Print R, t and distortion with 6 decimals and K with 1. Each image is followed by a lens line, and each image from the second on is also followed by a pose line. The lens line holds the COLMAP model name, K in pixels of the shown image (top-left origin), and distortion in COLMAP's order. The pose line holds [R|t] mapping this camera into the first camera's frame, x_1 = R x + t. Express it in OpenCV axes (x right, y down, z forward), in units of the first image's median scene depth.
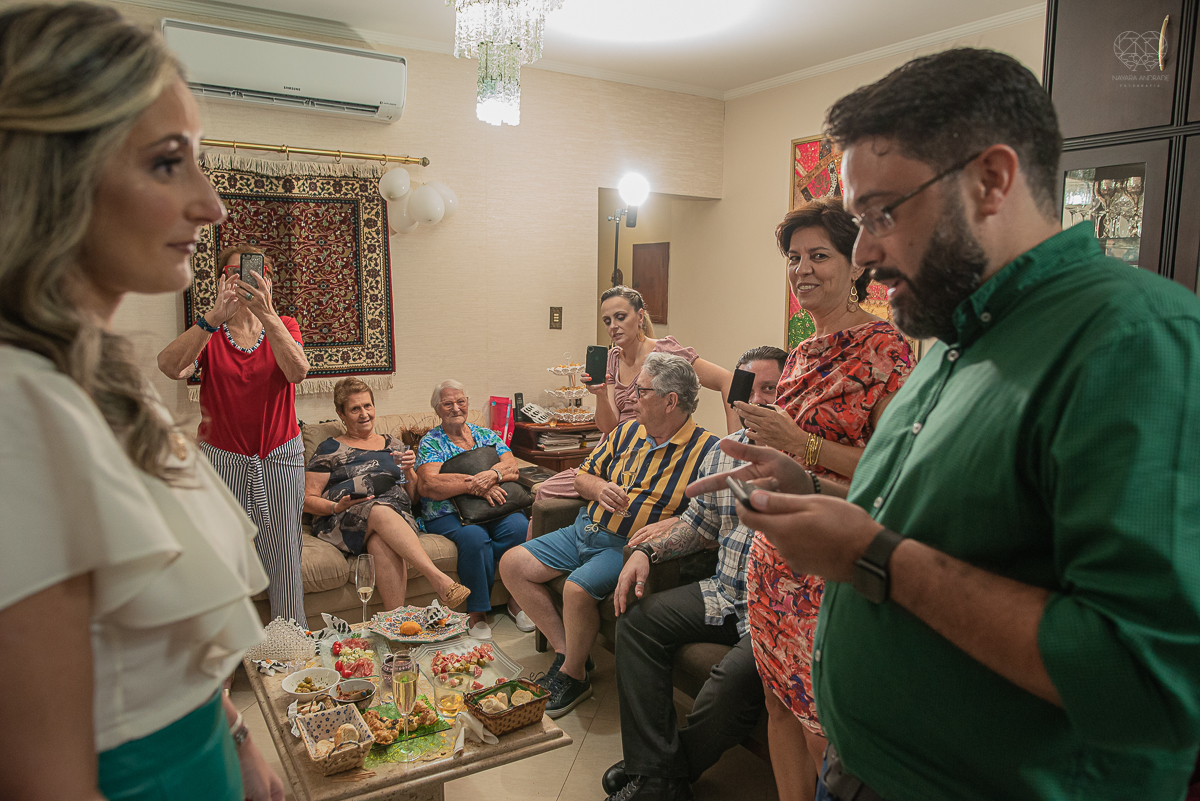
lens RADIAL K [[814.8, 0, 601.3], [0, 814.8, 425.0], [0, 0, 1]] dist [-0.078395, 0.048597]
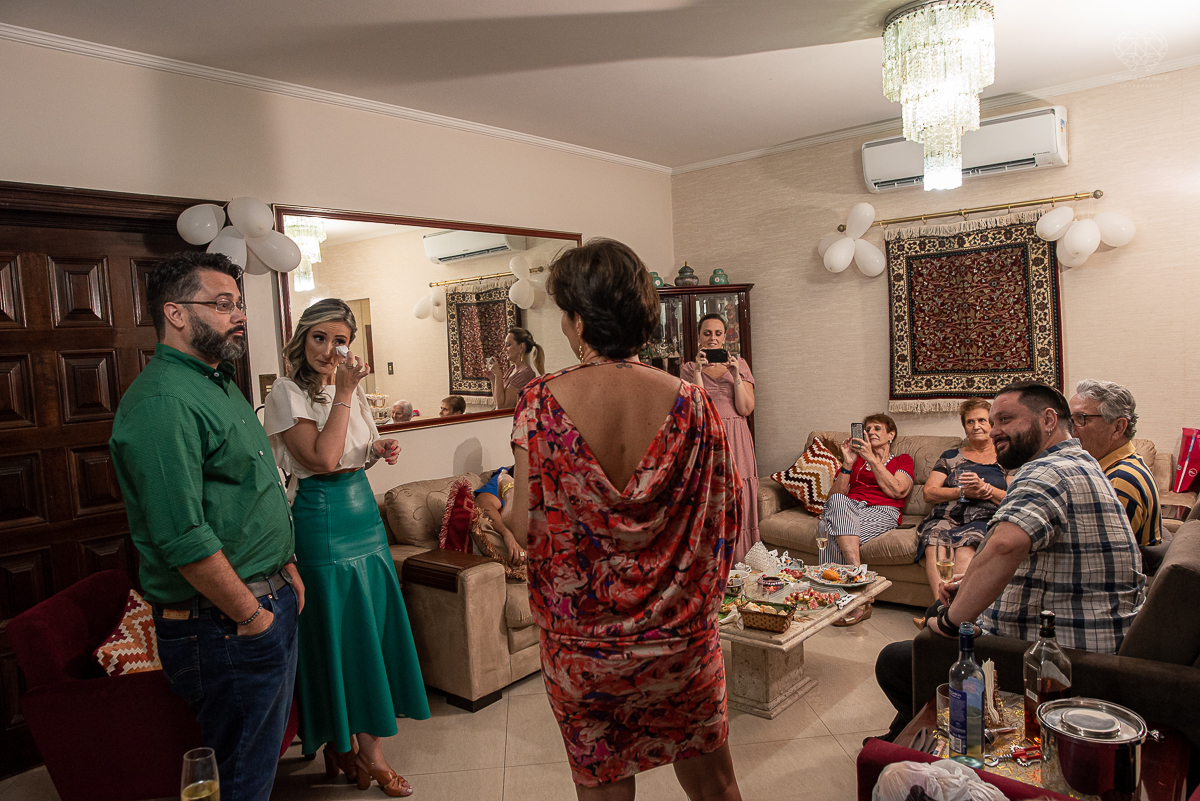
lens RADIAL K [[814.8, 0, 601.3], [0, 814.8, 425.0], [0, 0, 1]] dist [-0.078395, 0.048597]
pose [[0.302416, 0.064601, -0.950984, 0.597705], [-0.089307, 0.995232, 0.039207, -0.016593], [0.948983, 0.073072, 0.306743, 0.112909]]
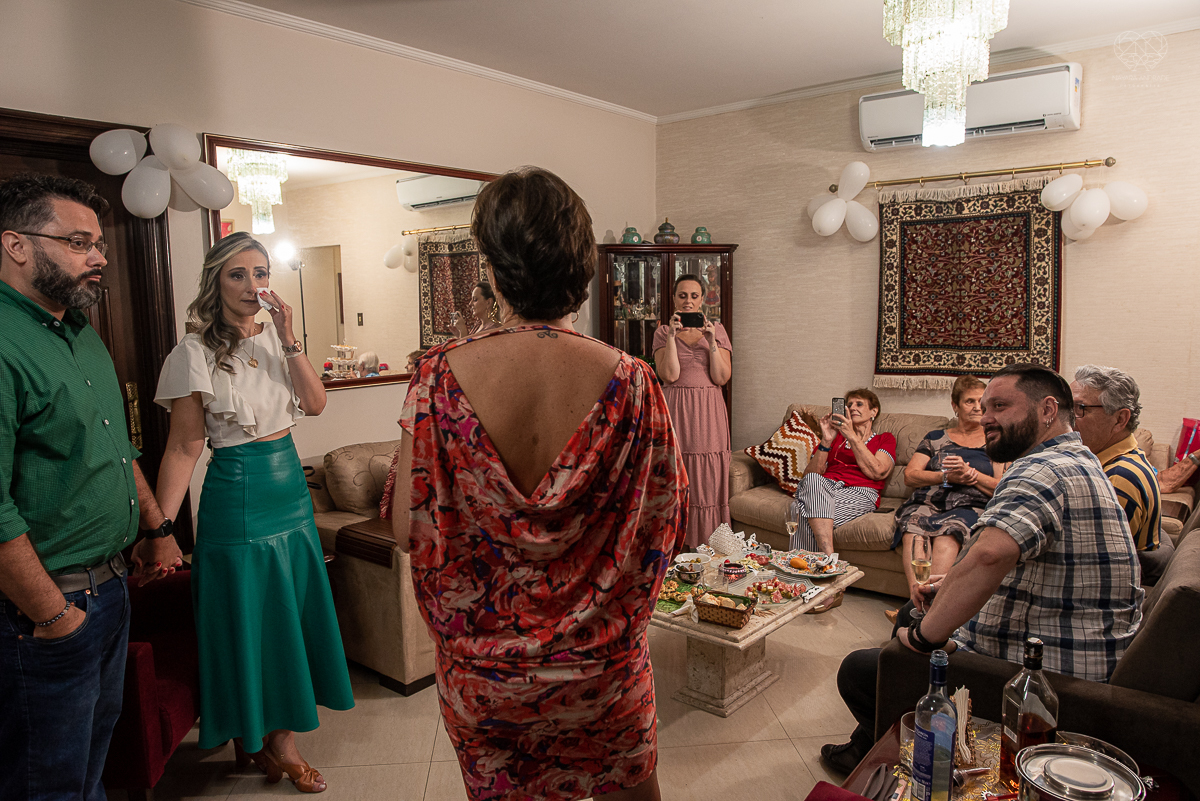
lens RADIAL K [[814.8, 0, 601.3], [0, 814.8, 425.0], [0, 0, 1]] dist [-0.078395, 0.048597]
pose [[0.311473, 0.123888, -0.942145, 0.536665], [-0.128304, 0.987869, 0.087483, -0.025044], [0.941553, 0.093632, 0.323589, 0.167318]]
